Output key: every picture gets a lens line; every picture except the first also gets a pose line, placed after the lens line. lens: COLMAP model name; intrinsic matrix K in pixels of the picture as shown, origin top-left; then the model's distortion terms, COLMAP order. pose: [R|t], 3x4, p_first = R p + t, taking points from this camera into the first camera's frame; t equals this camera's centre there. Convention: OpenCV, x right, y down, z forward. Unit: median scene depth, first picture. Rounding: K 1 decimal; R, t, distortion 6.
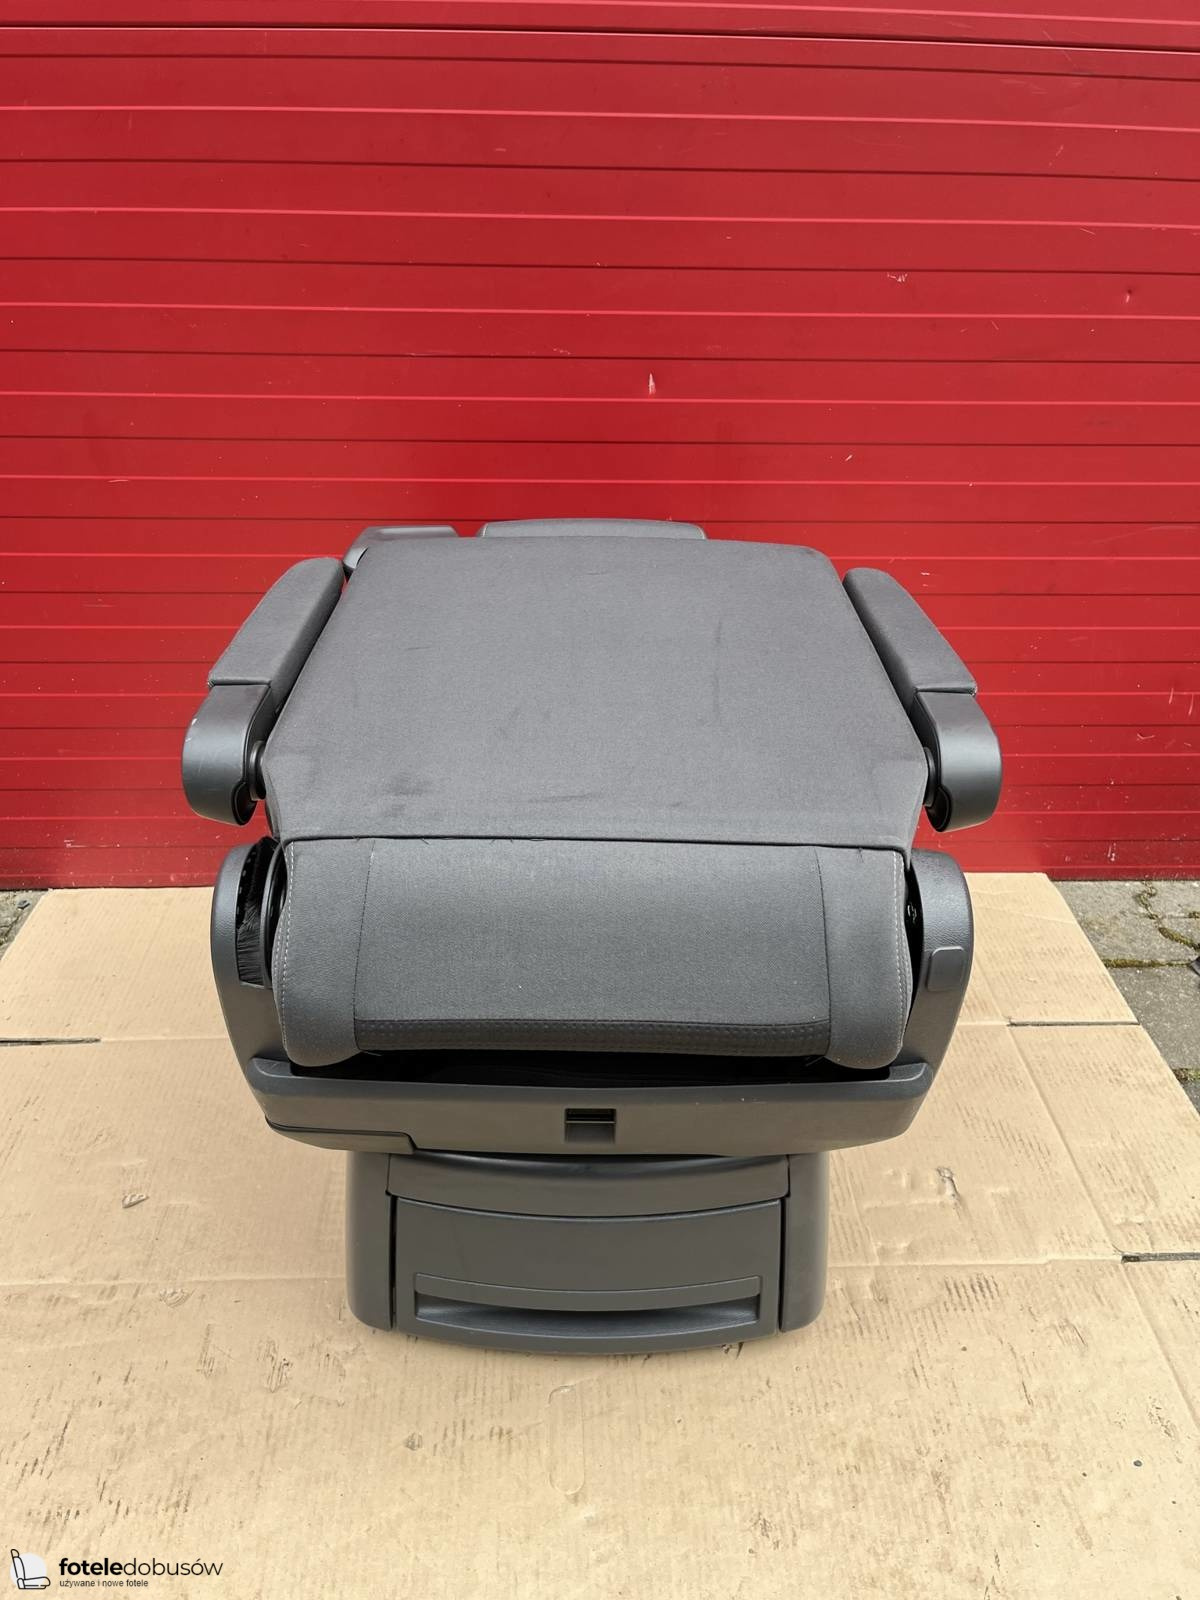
lens RADIAL K [[1212.8, 0, 596.3], [0, 1212.8, 815.2], [0, 0, 1]] dist [0.070905, -0.117433]
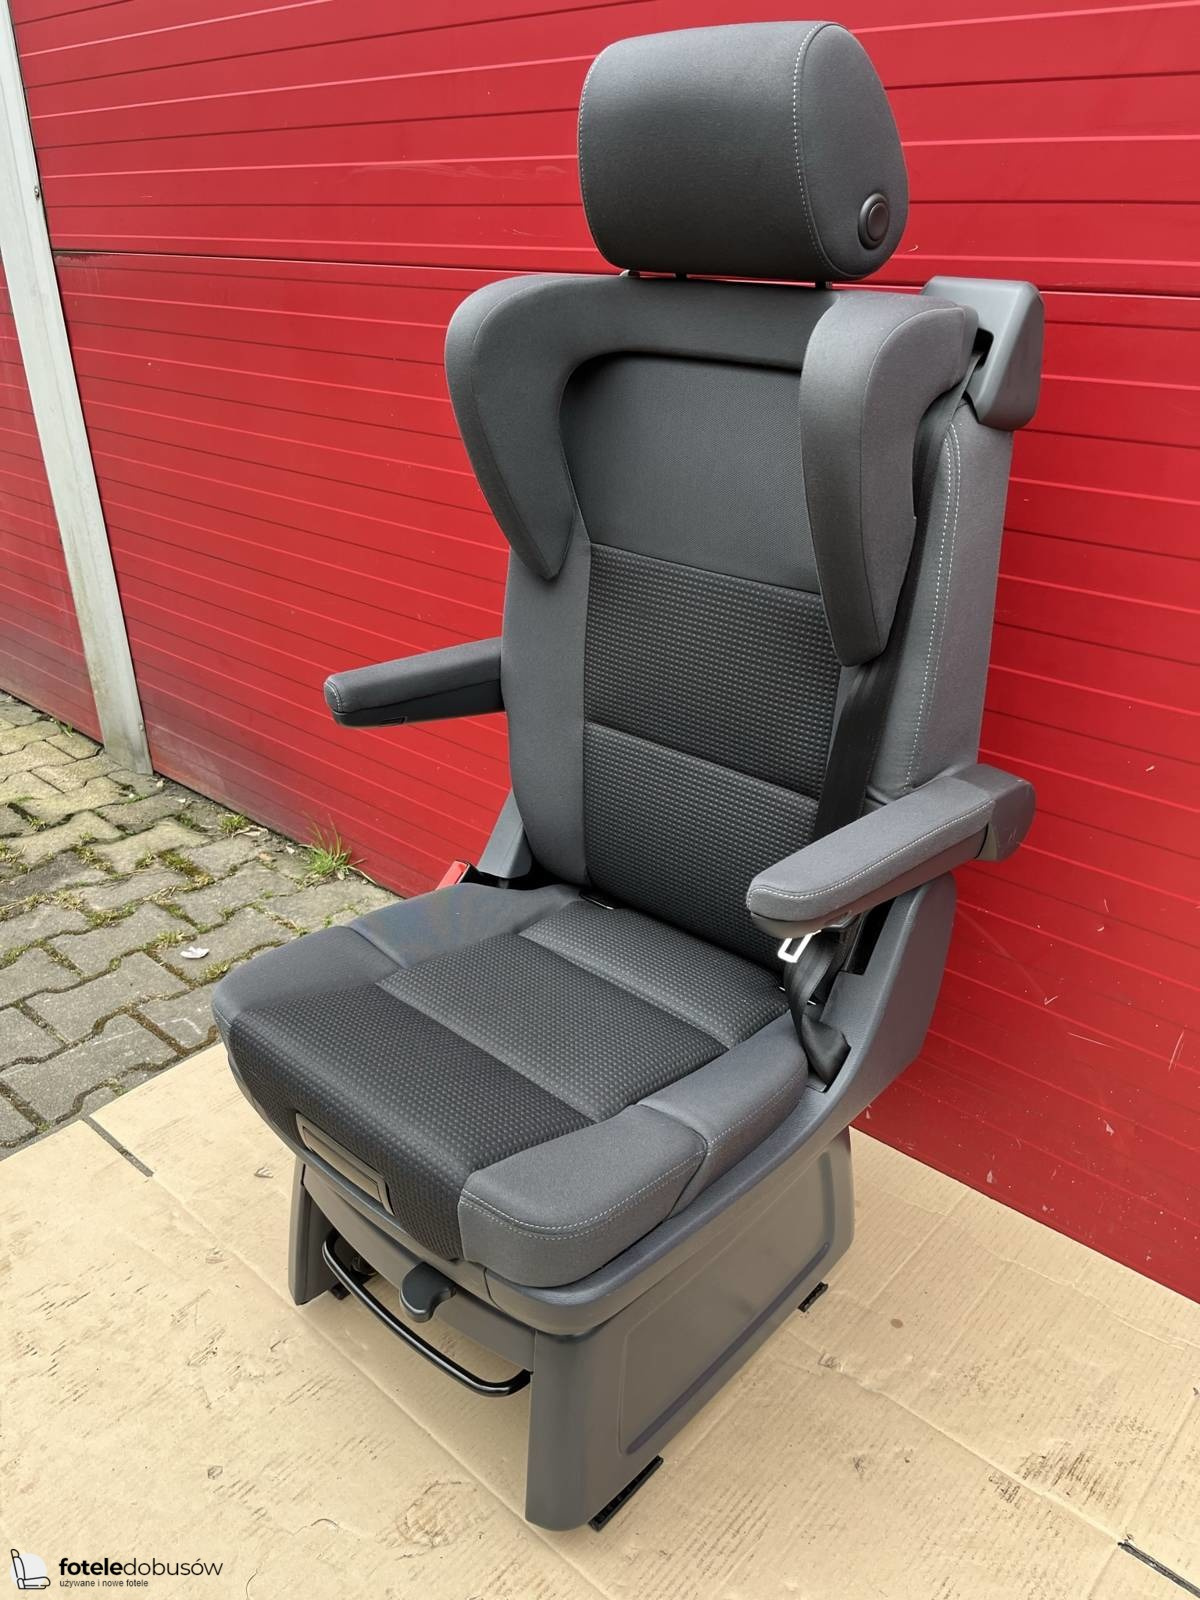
lens RADIAL K [[1212.8, 0, 594.3], [0, 1212.8, 799.1], [0, 0, 1]] dist [0.070905, -0.117433]
pose [[0.710716, 0.286427, -0.642528, 0.591715], [-0.349731, 0.936352, 0.030562, -0.210767], [0.610386, 0.202991, 0.765652, 0.195416]]
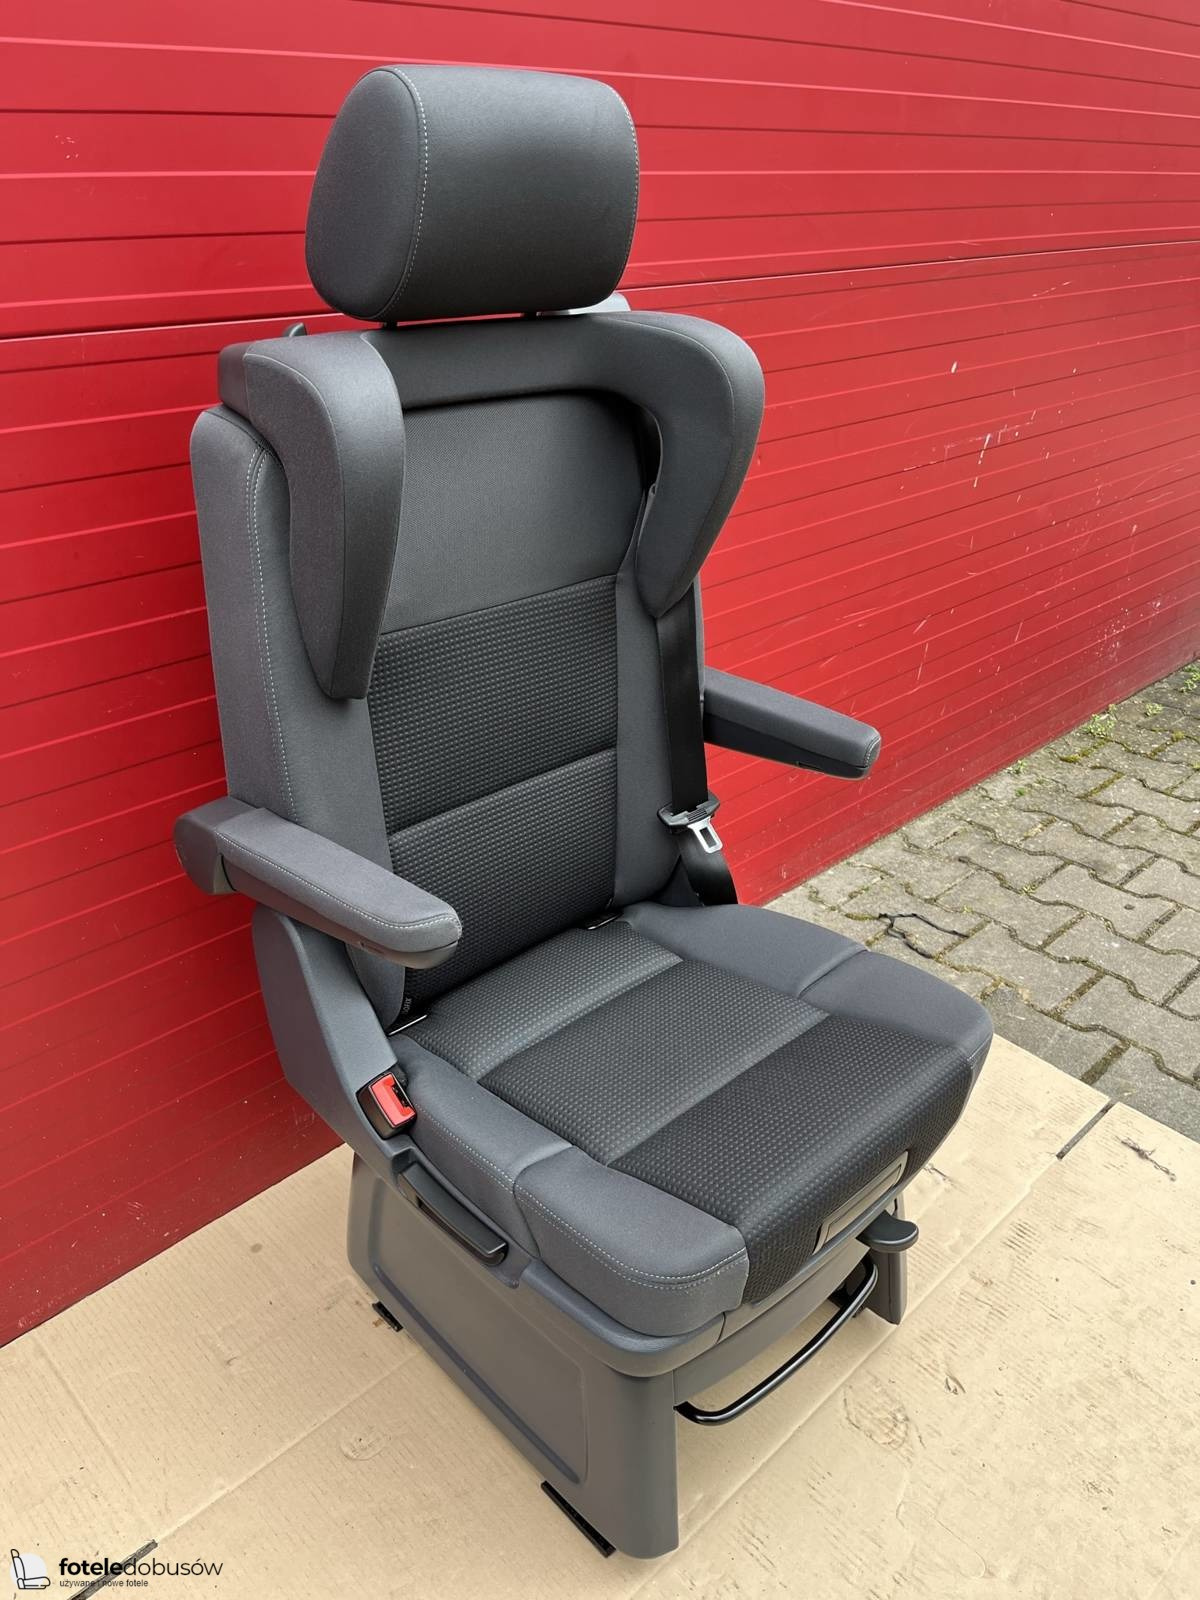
lens RADIAL K [[1212.8, 0, 598.7], [0, 1212.8, 795.9], [0, 0, 1]] dist [0.070905, -0.117433]
pose [[0.747028, -0.315201, 0.585318, -0.632794], [0.348006, 0.935591, 0.059675, -0.274464], [-0.566428, 0.159115, 0.808605, 0.150441]]
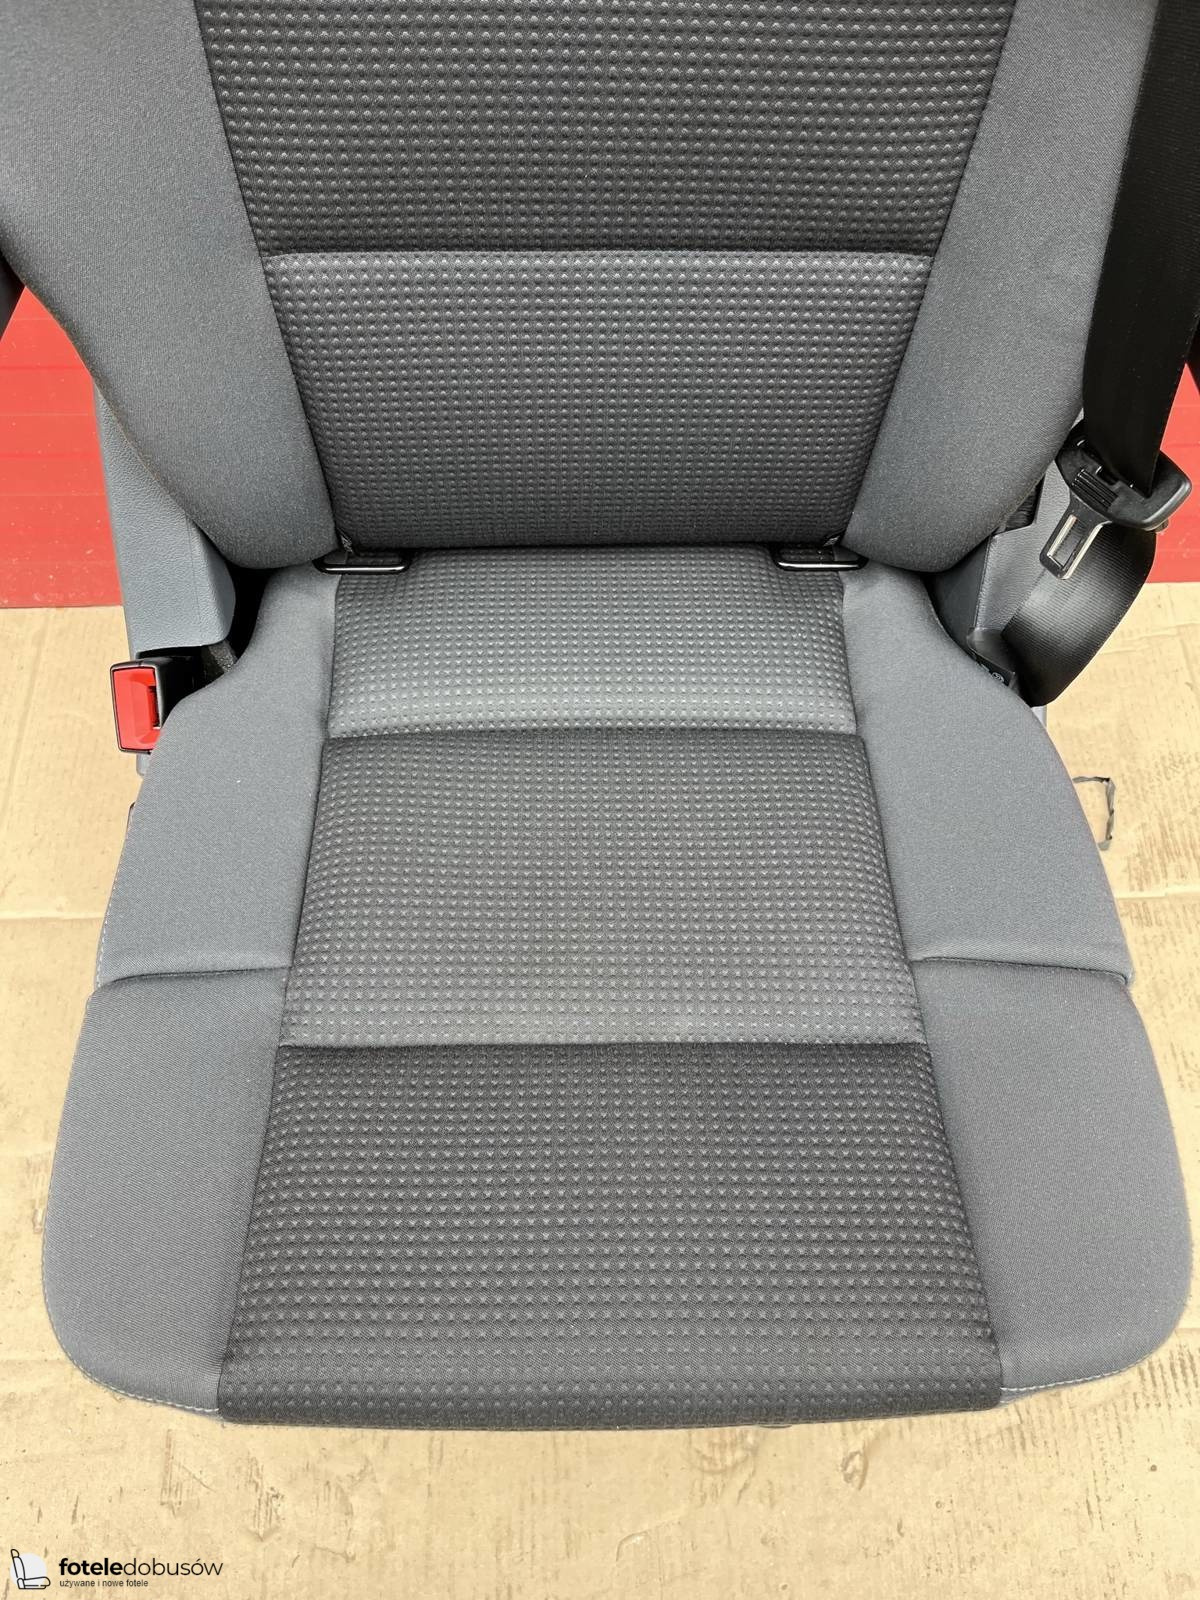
lens RADIAL K [[1212.8, 0, 589.3], [0, 1212.8, 801.3], [0, 0, 1]] dist [0.070905, -0.117433]
pose [[0.999911, 0.010731, -0.007952, -0.051575], [-0.004992, 0.852497, 0.522709, -0.312709], [0.012388, -0.522623, 0.852474, 0.547846]]
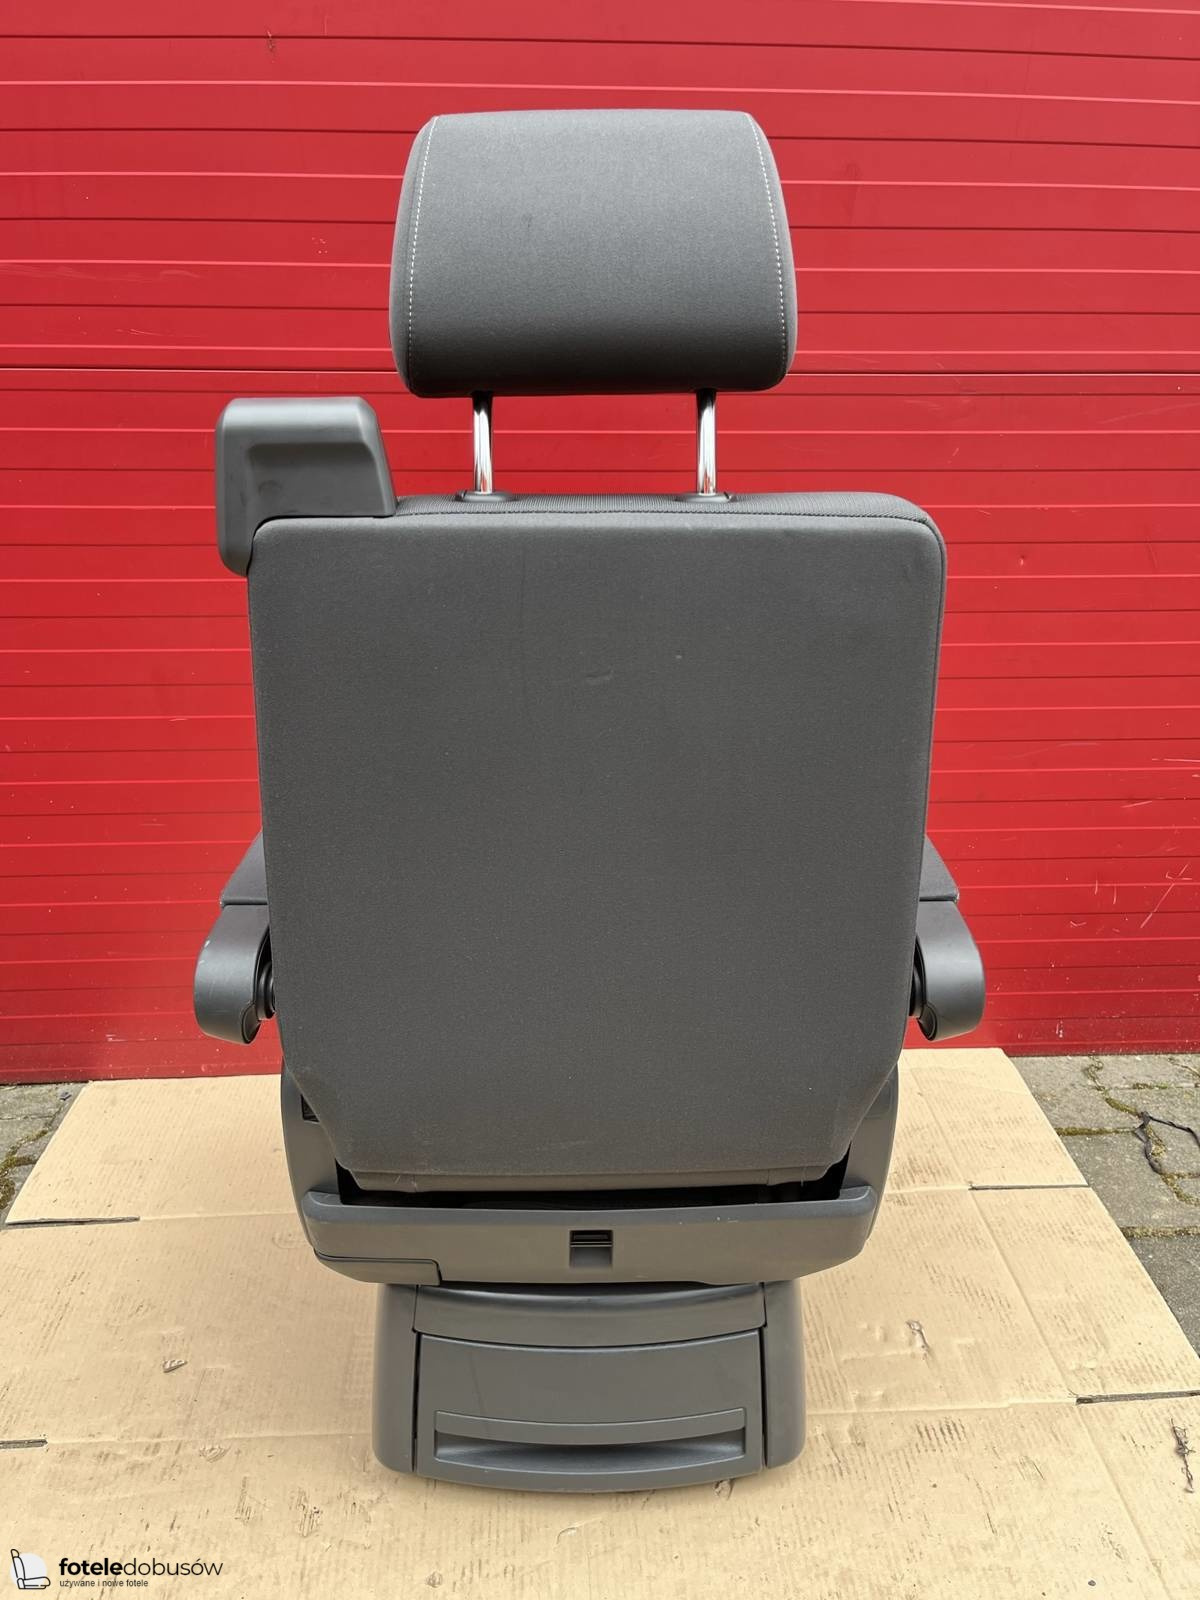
lens RADIAL K [[1212.8, 0, 598.8], [0, 1212.8, 800.4], [0, 0, 1]] dist [0.070905, -0.117433]
pose [[0.999822, -0.015713, 0.010475, -0.002396], [0.017270, 0.985198, -0.170550, 0.012178], [-0.007640, 0.170700, 0.985293, -0.179086]]
